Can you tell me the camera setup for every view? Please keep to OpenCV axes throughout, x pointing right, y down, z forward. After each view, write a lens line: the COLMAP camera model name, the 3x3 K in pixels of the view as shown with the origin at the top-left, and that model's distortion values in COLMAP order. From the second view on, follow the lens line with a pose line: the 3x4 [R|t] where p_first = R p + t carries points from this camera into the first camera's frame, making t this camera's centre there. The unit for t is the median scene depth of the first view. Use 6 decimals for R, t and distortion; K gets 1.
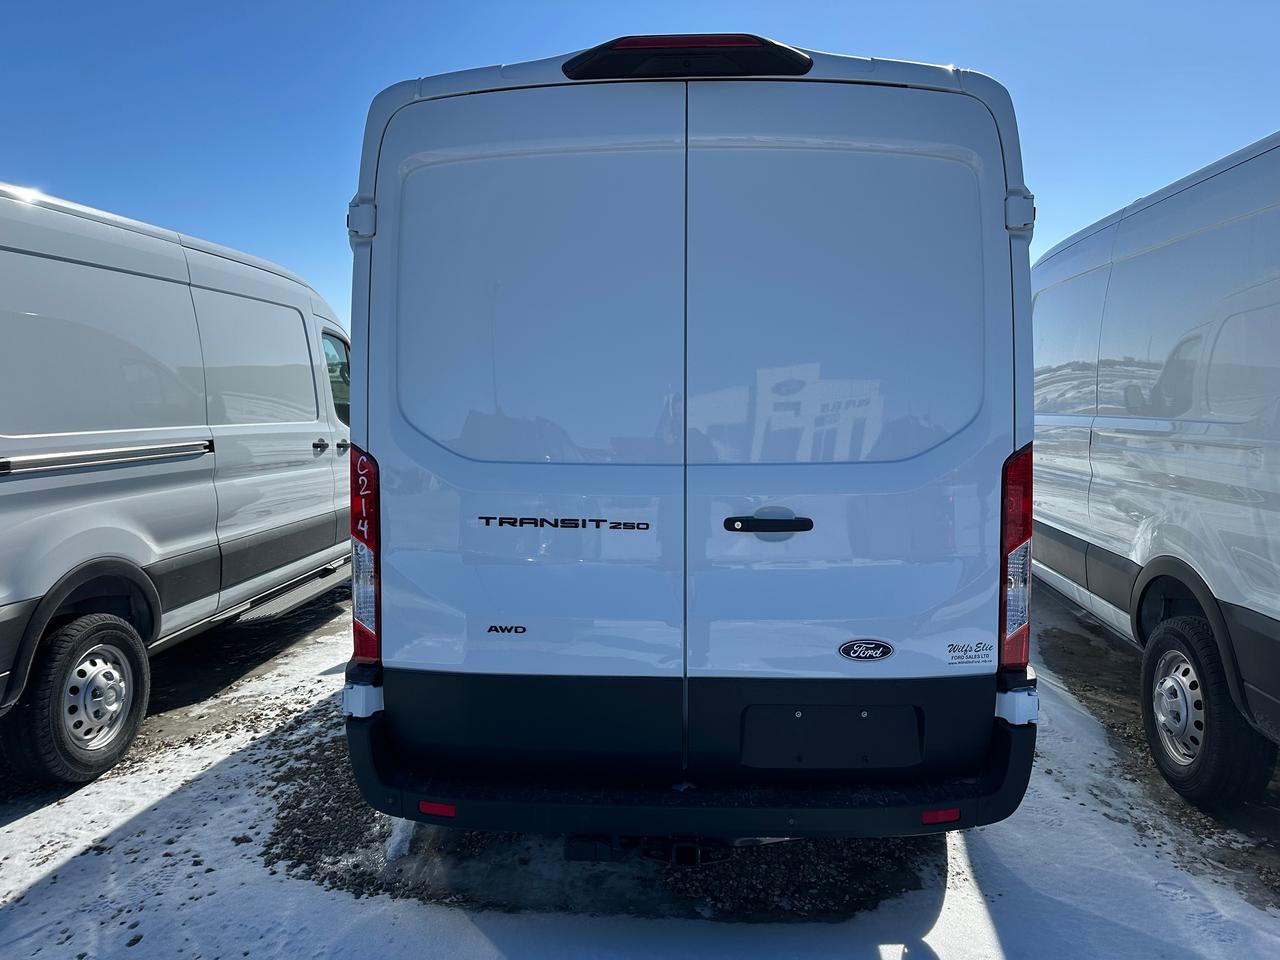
lens RADIAL K [[906.8, 0, 633.3], [0, 906.8, 474.4], [0, 0, 1]] dist [0.043845, -0.035287]
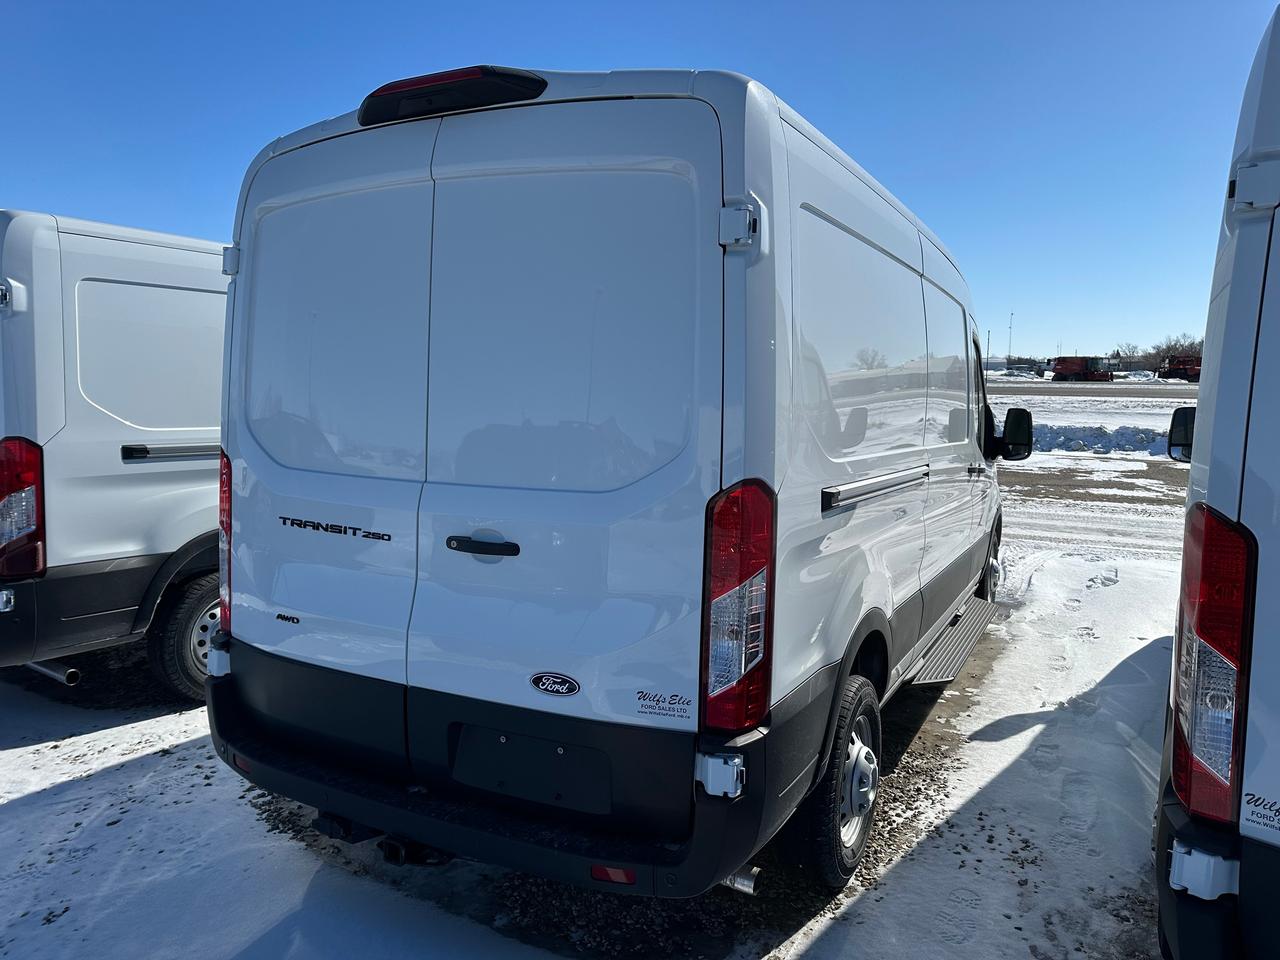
lens RADIAL K [[906.8, 0, 607.4], [0, 906.8, 469.6], [0, 0, 1]] dist [0.043845, -0.035287]
pose [[0.898439, 0.054400, -0.435716, 0.613871], [-0.056572, 0.998366, 0.007996, -0.039649], [0.435439, 0.017465, 0.900049, 0.126771]]
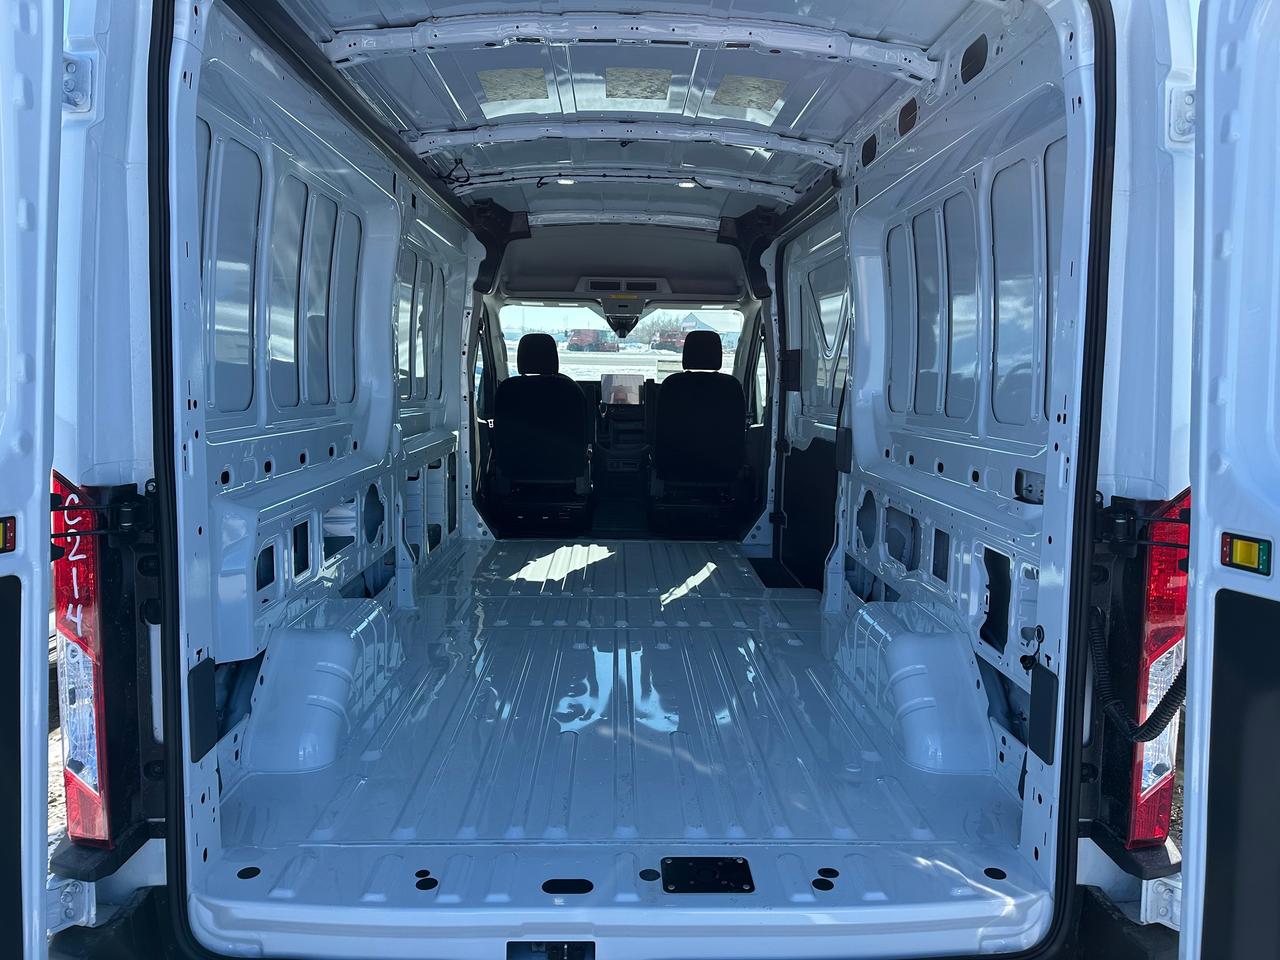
lens RADIAL K [[906.8, 0, 641.2], [0, 906.8, 475.1], [0, 0, 1]] dist [0.043845, -0.035287]
pose [[0.996876, 0.009850, 0.078372, 0.014988], [-0.012240, 0.999473, 0.030074, -0.049242], [-0.078034, -0.030940, 0.996470, 0.357324]]
